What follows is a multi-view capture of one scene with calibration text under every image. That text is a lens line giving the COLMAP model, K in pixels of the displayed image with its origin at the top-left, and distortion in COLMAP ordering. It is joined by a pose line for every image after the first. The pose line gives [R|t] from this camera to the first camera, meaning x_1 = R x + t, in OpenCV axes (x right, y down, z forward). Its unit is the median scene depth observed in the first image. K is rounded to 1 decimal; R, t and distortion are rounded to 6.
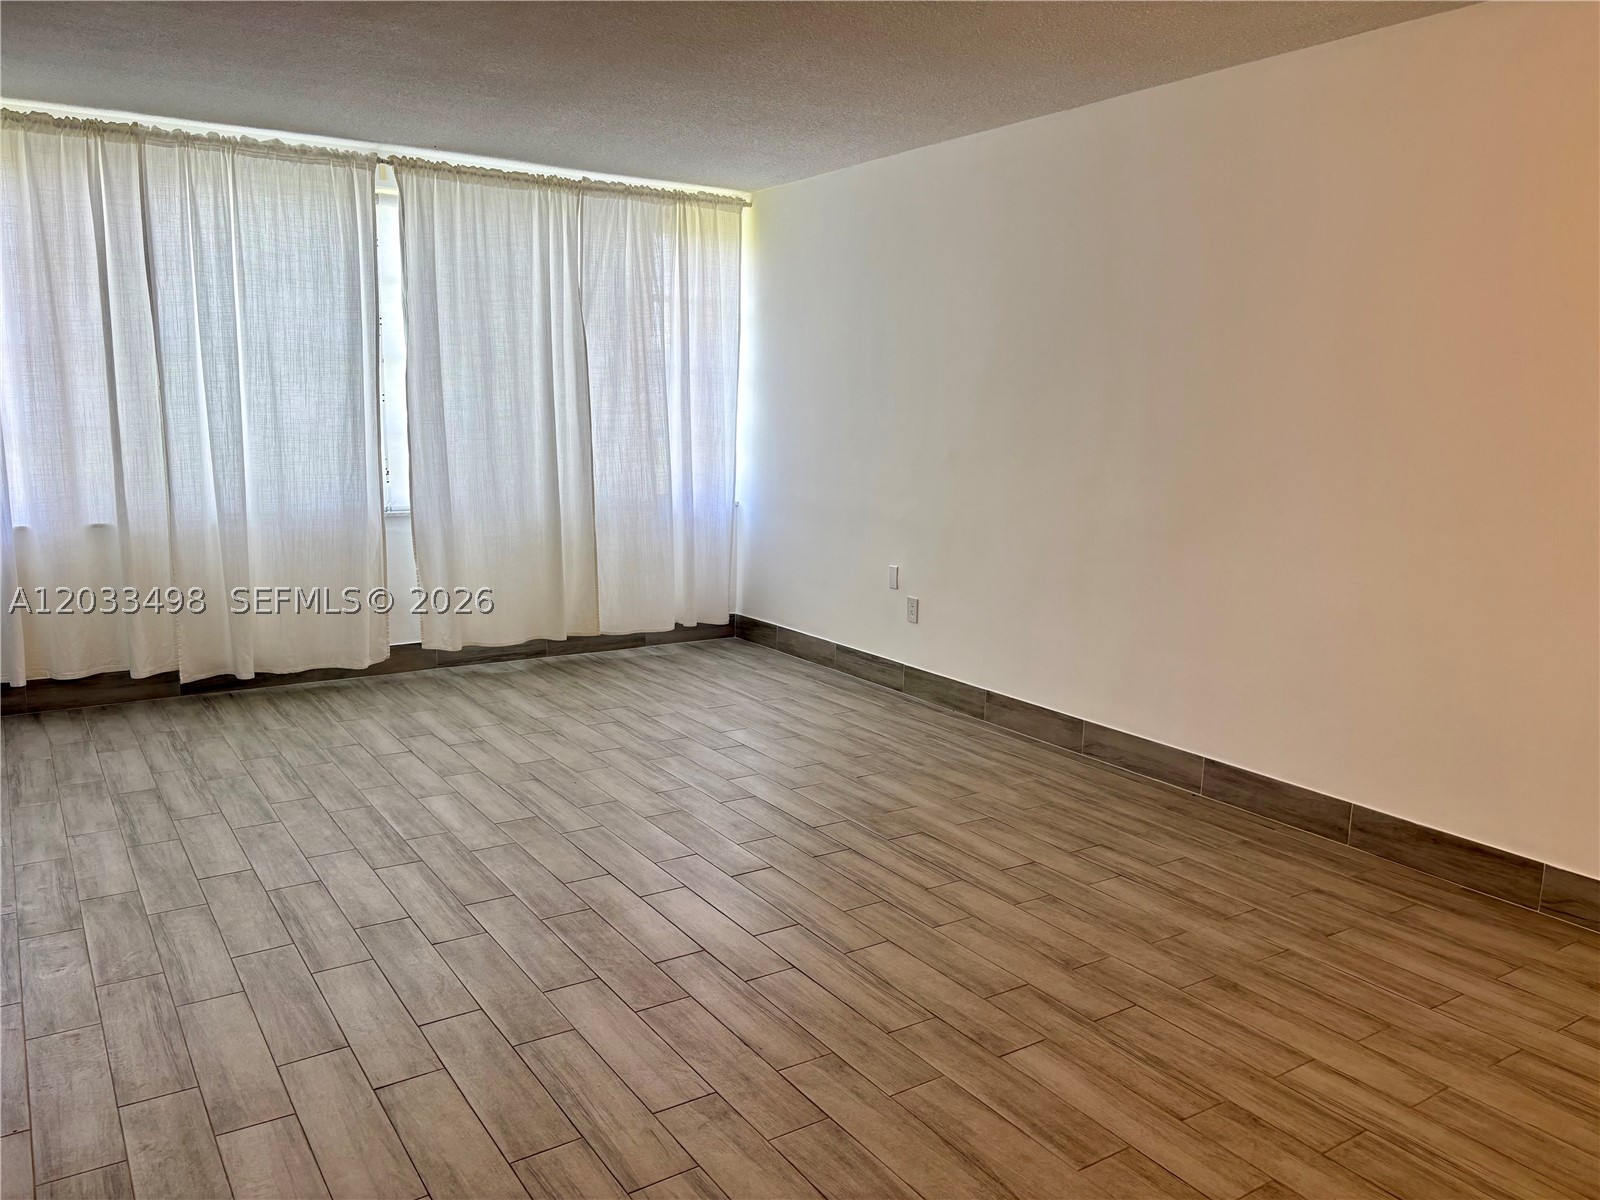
lens RADIAL K [[1210.5, 0, 812.3], [0, 1210.5, 597.0], [0, 0, 1]] dist [0.056730, -0.057468]
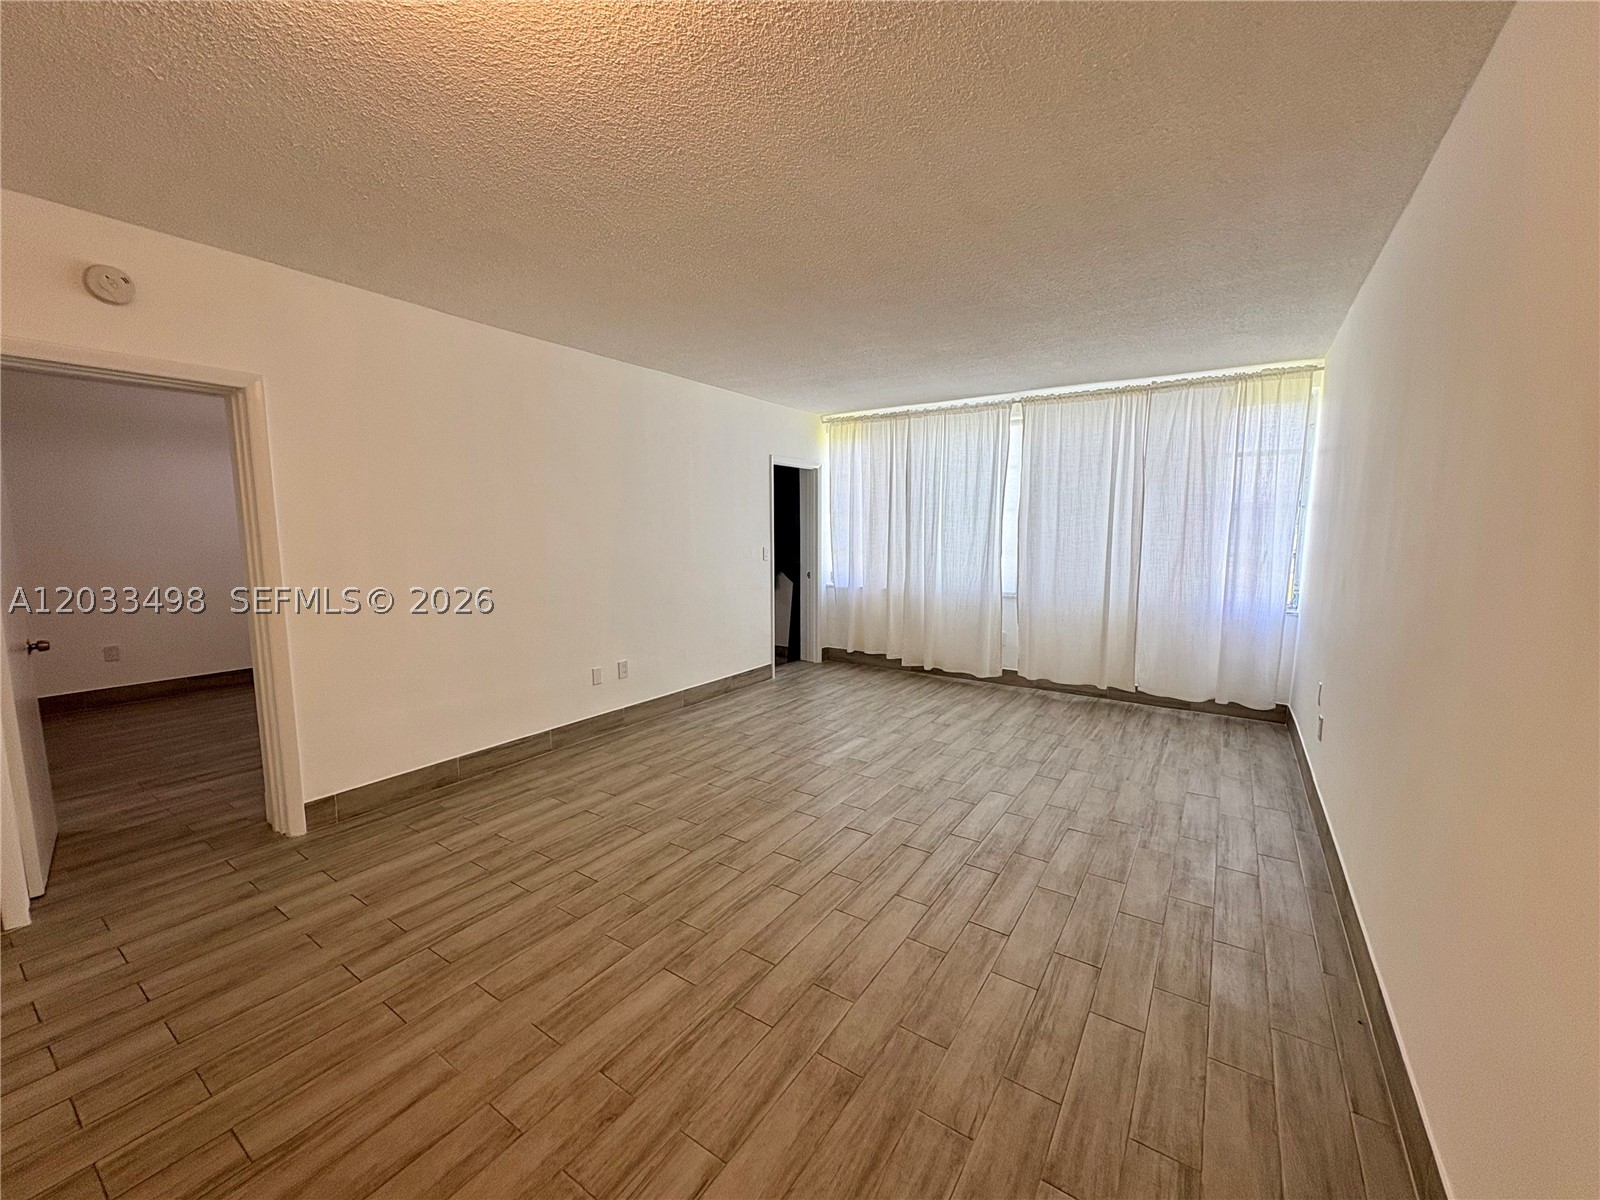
lens RADIAL K [[637.0, 0, 800.2], [0, 637.0, 599.2], [0, 0, 1]] dist [-0.000473, 0.000454]
pose [[0.379046, 0.088507, -0.921135, 0.582679], [-0.145154, 0.988780, 0.035276, -0.076071], [0.913922, 0.120335, 0.387641, 0.524894]]
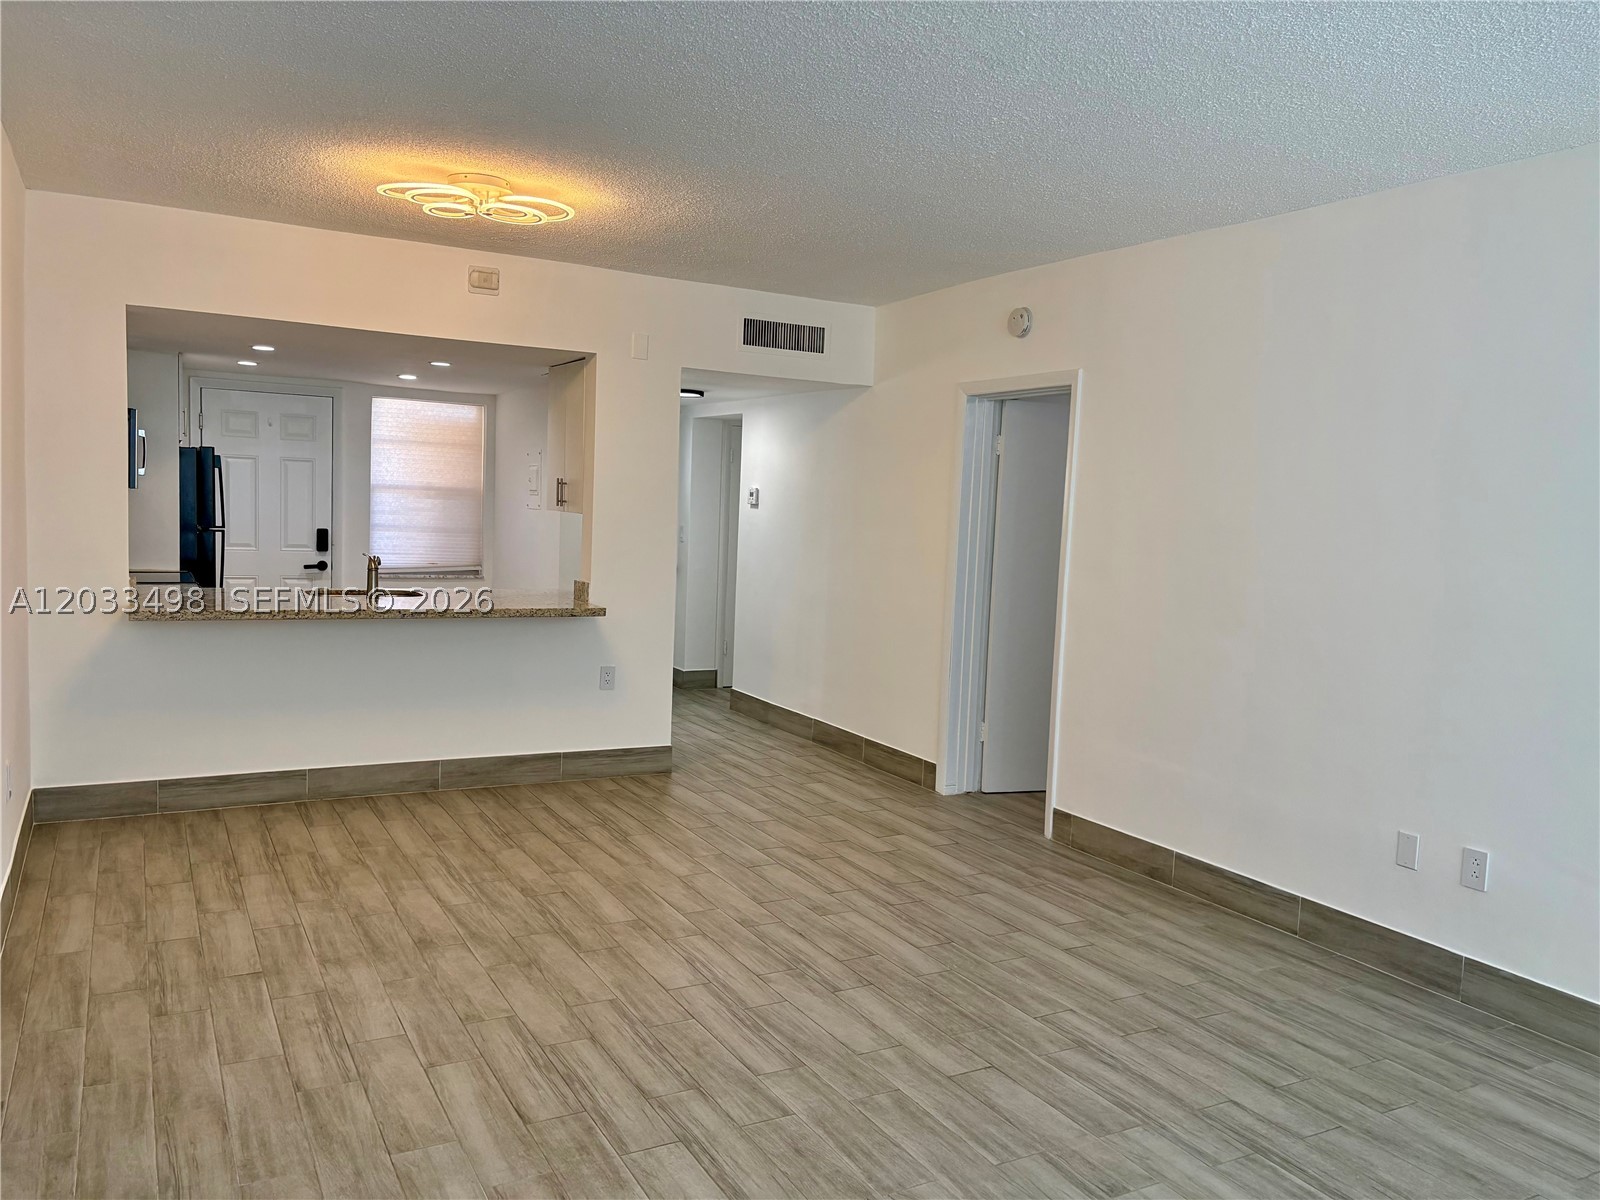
lens RADIAL K [[1207.5, 0, 803.1], [0, 1207.5, 603.9], [0, 0, 1]] dist [0.051706, -0.055577]
pose [[-0.994593, -0.065458, 0.080623, -0.100812], [-0.043871, 0.968499, 0.245122, -0.265499], [-0.094128, 0.240260, -0.966134, 1.568131]]
